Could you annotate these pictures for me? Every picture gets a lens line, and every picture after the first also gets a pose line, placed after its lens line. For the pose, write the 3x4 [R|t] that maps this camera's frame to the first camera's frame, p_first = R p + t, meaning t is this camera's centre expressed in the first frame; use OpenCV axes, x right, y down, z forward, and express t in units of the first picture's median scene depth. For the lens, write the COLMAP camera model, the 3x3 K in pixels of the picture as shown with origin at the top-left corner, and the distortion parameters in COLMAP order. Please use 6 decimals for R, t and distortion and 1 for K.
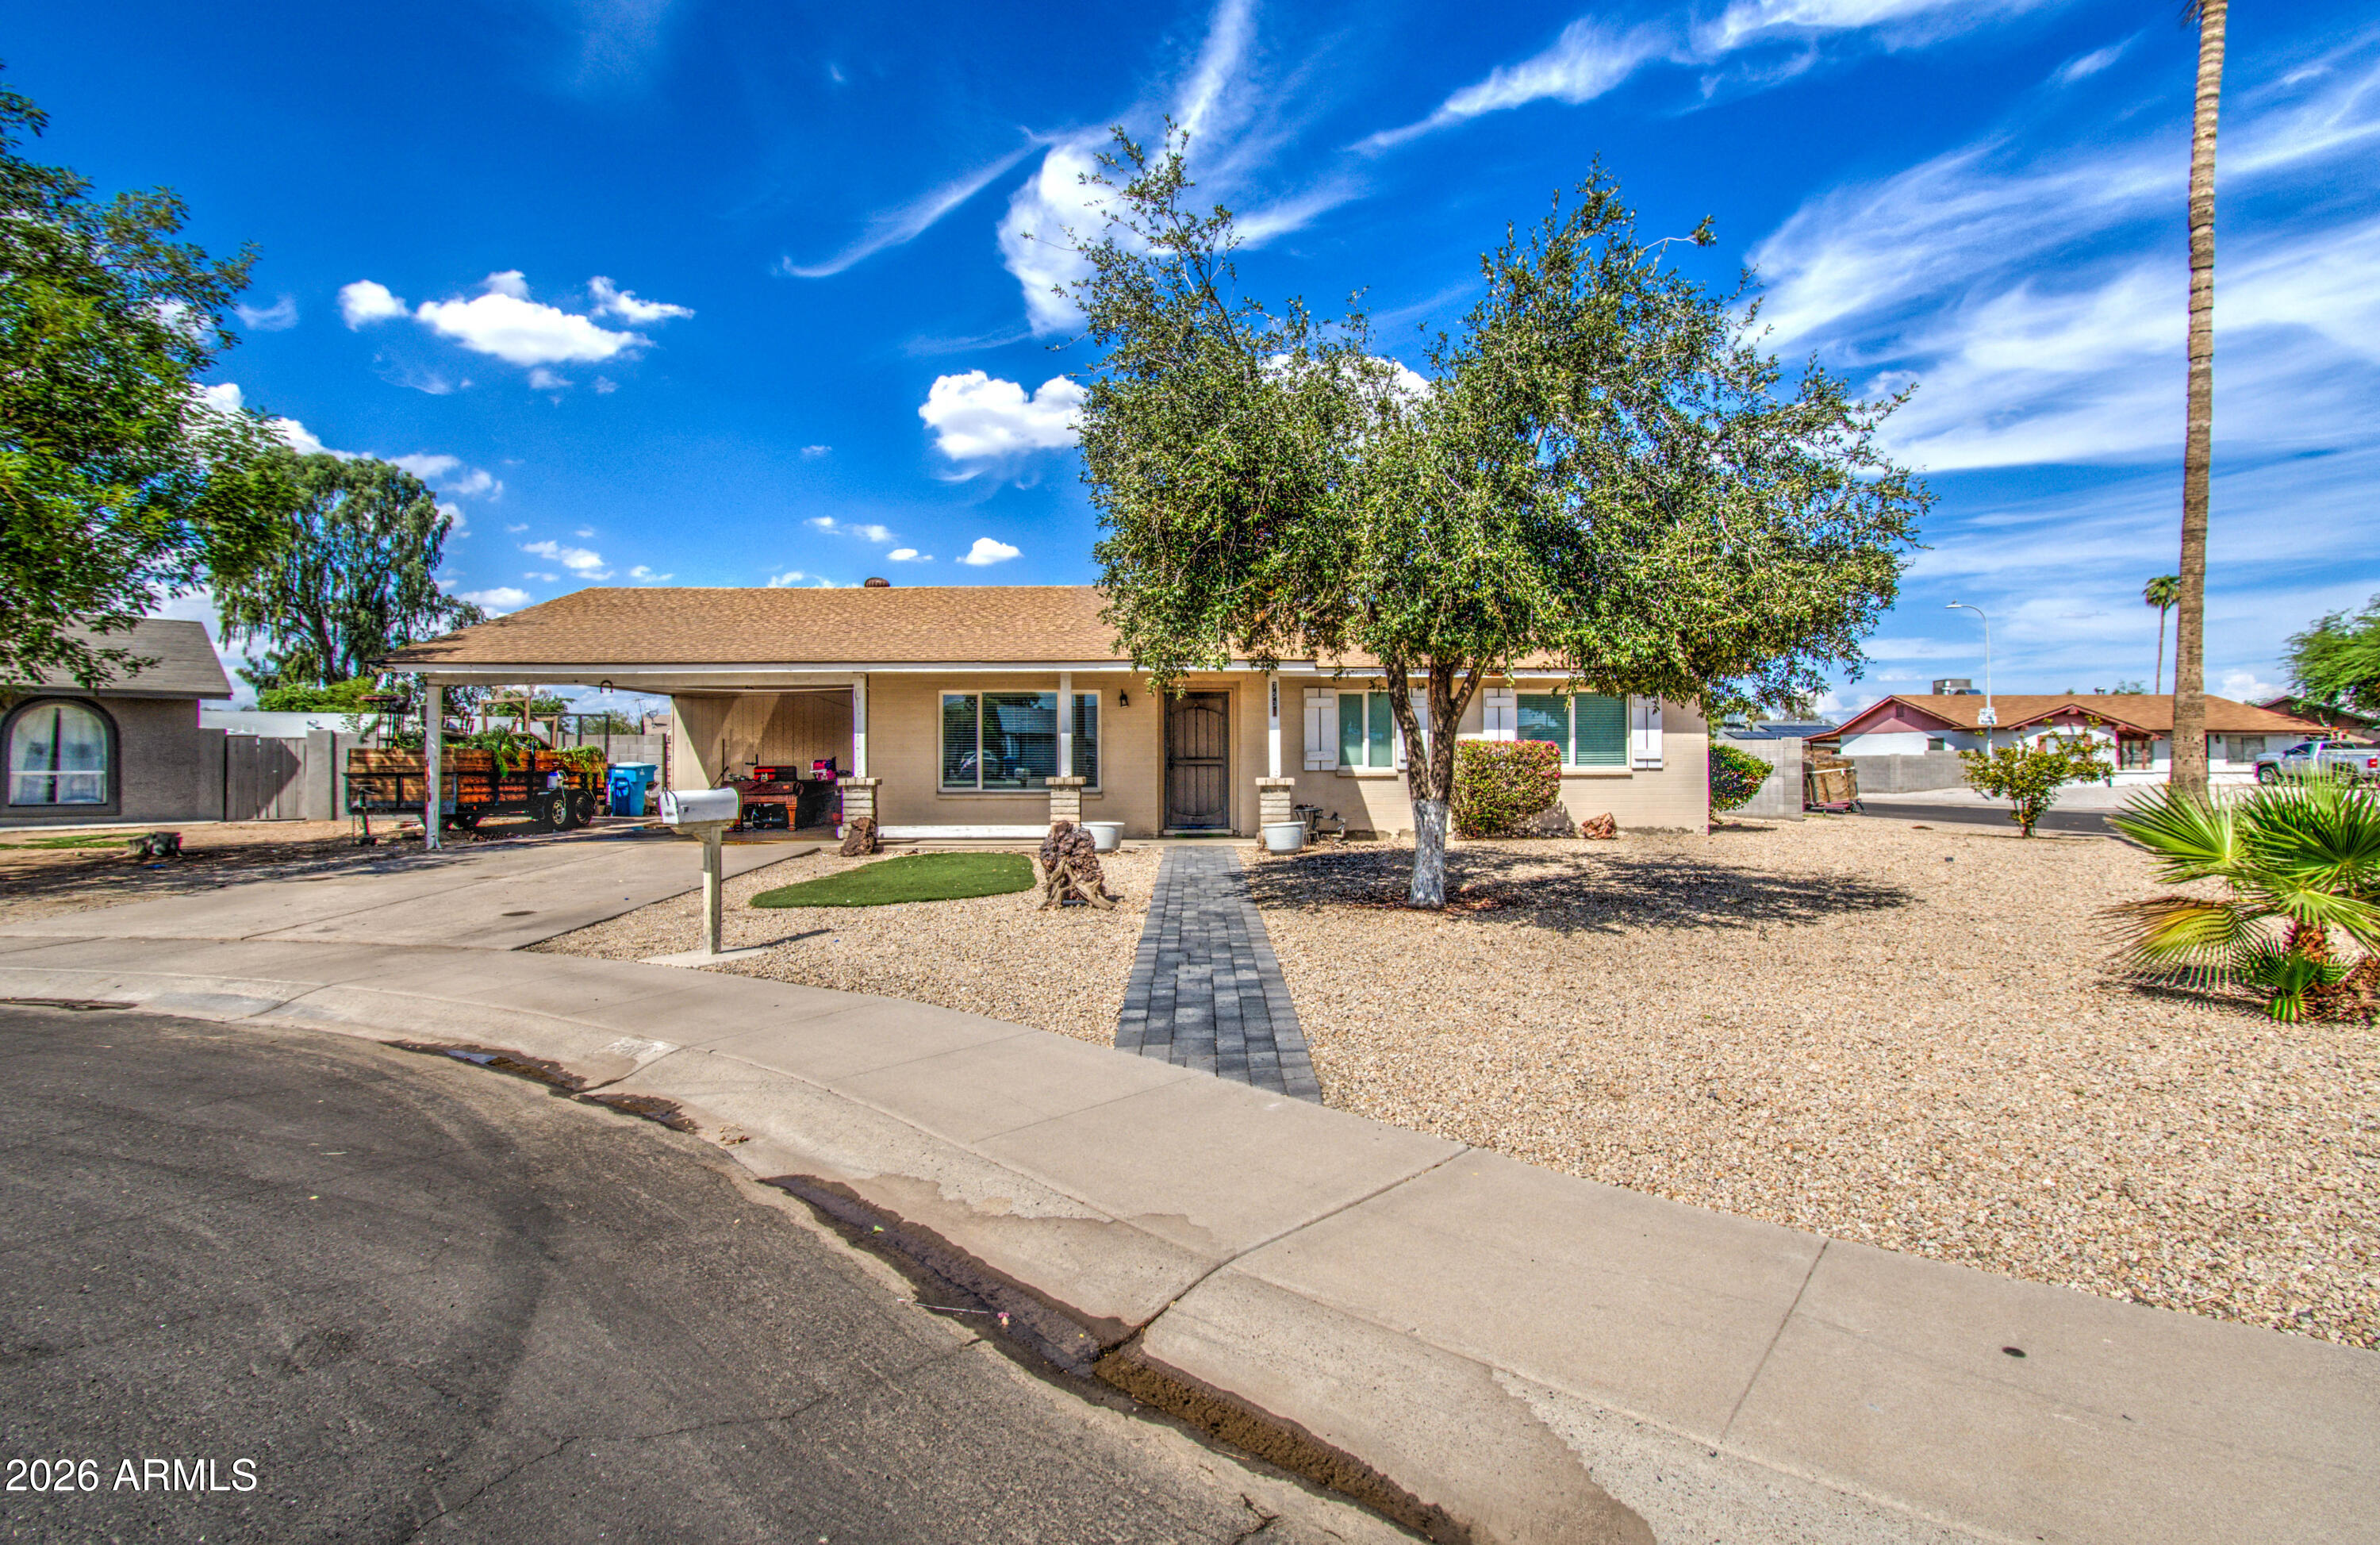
lens RADIAL K [[1021.3, 0, 1187.2], [0, 1021.3, 776.6], [0, 0, 1]] dist [0.002028, 0.000223]
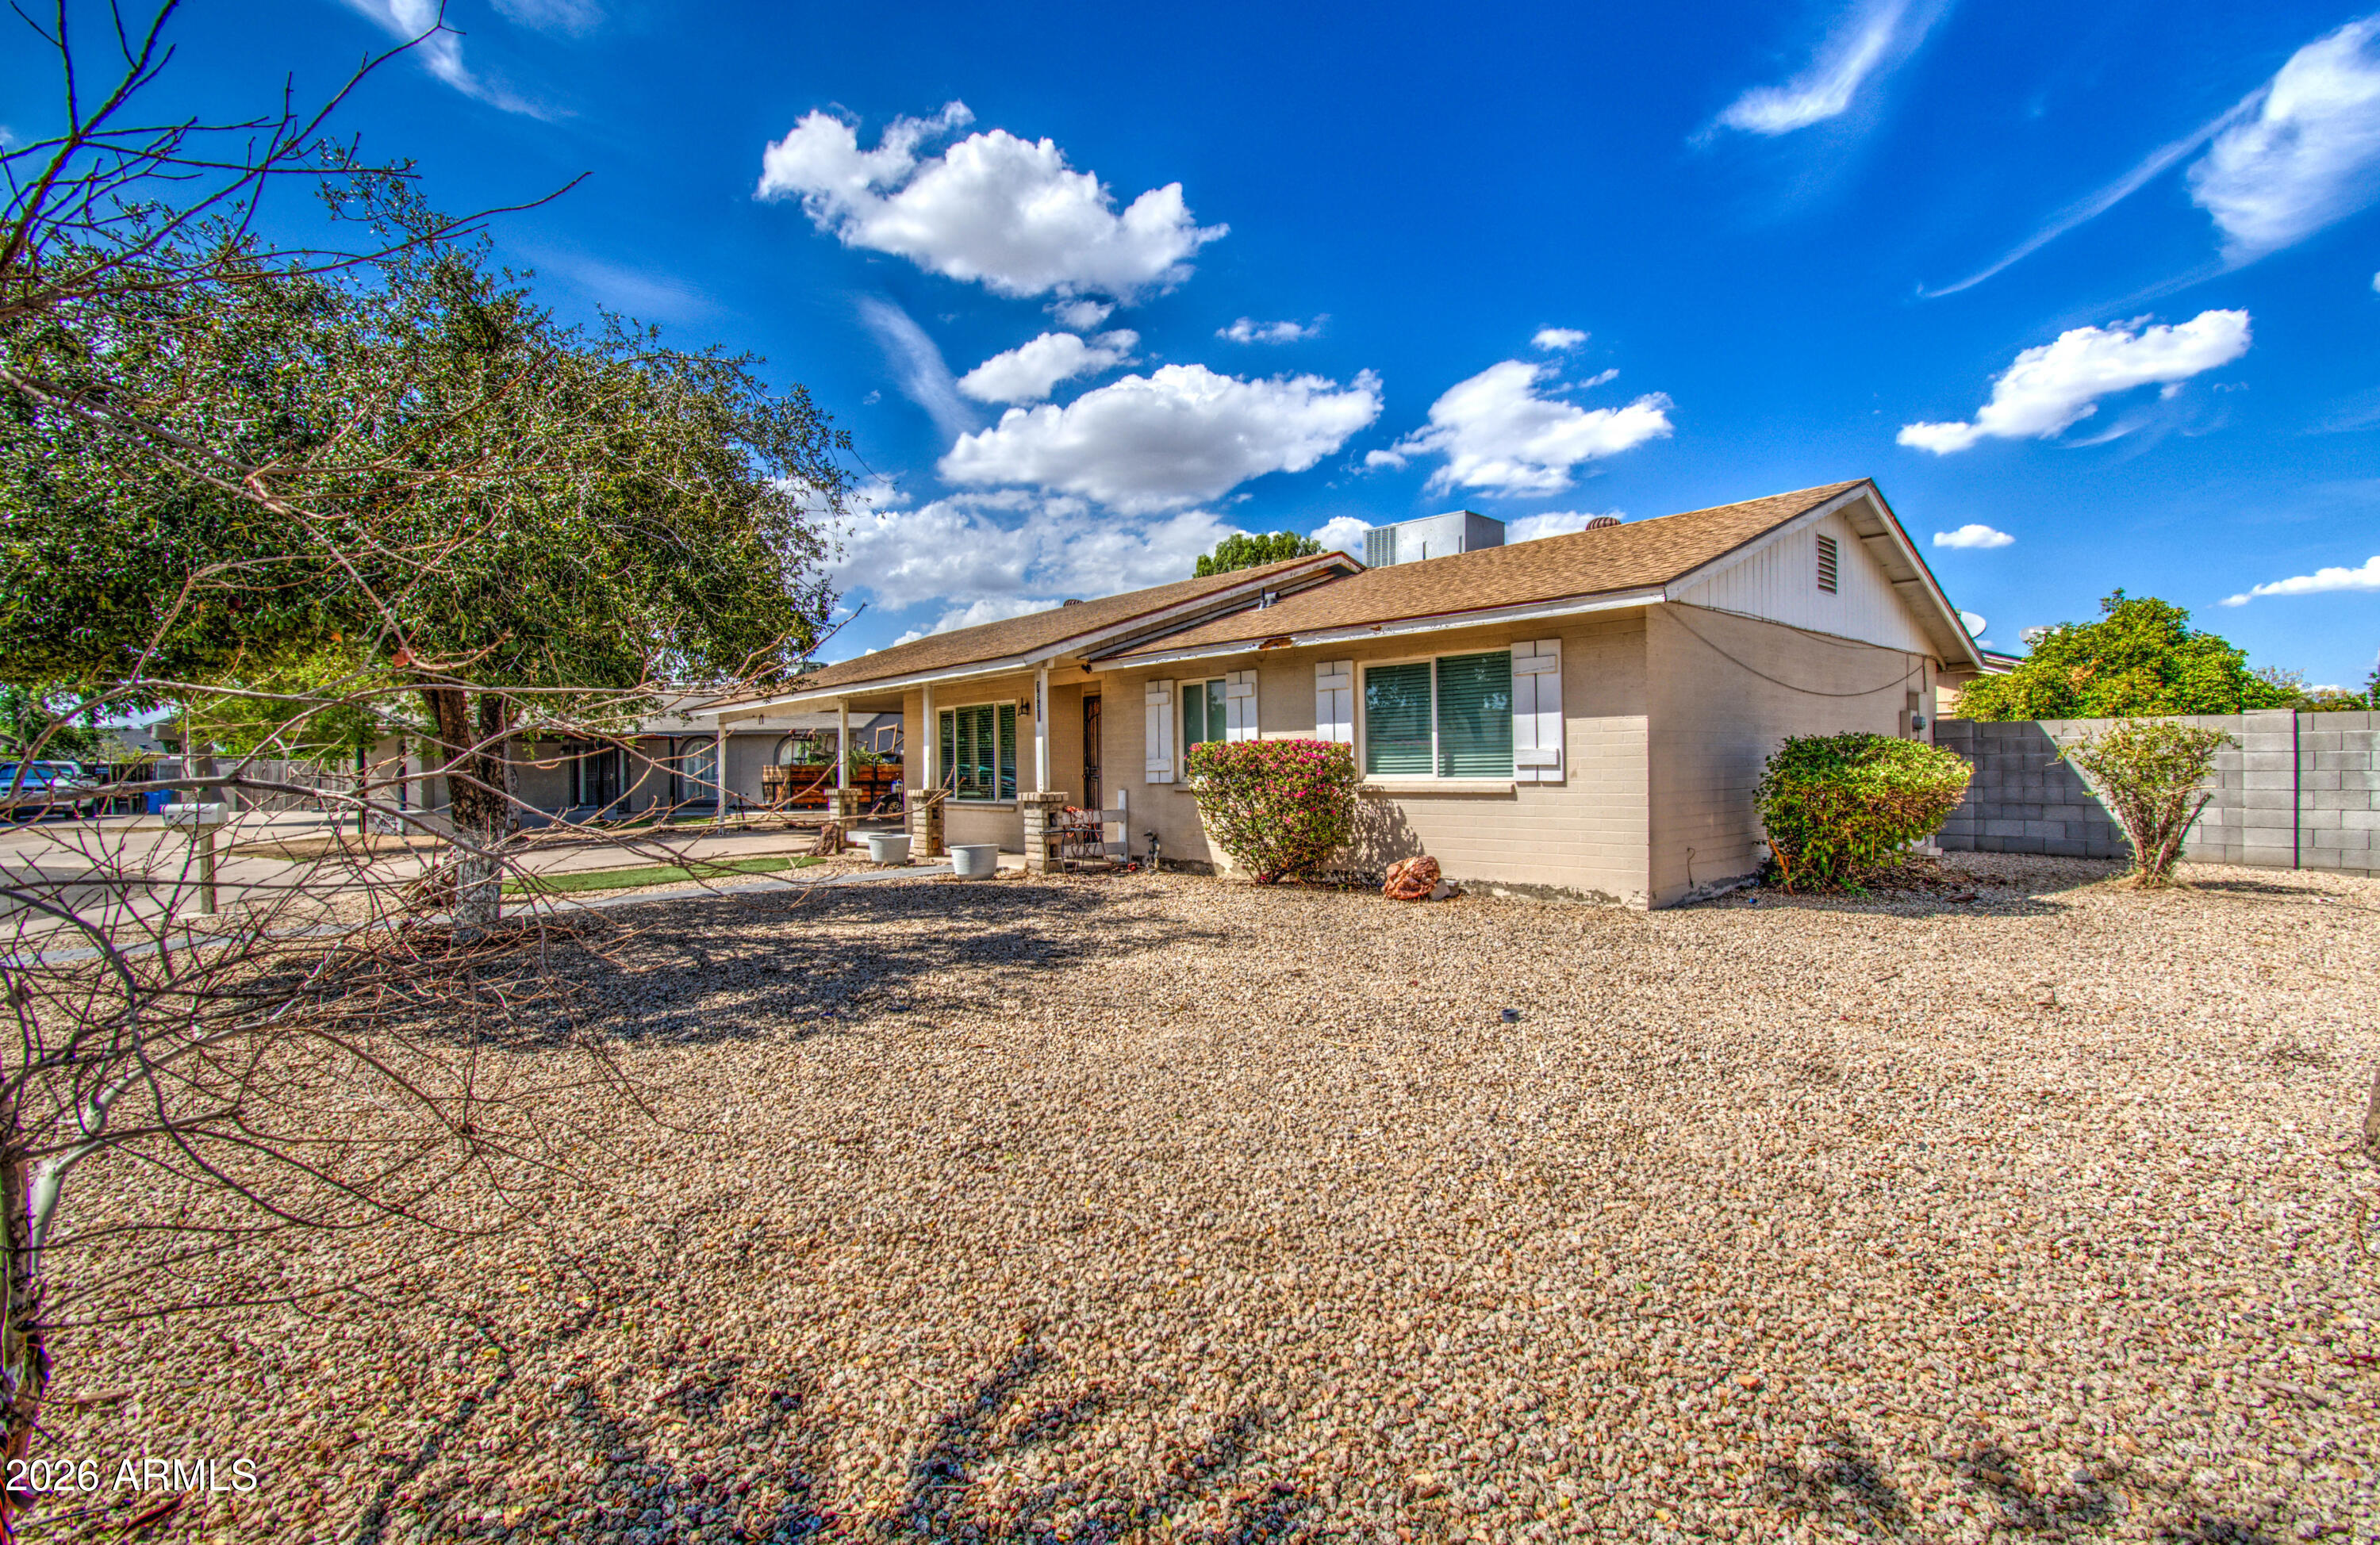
lens RADIAL K [[1021.1, 0, 1191.2], [0, 1021.1, 775.0], [0, 0, 1]] dist [0.002028, 0.000223]
pose [[0.650005, -0.002217, -0.759926, 0.752949], [-0.002977, 0.999981, -0.005464, -0.007898], [0.759924, 0.005814, 0.649986, 0.487232]]
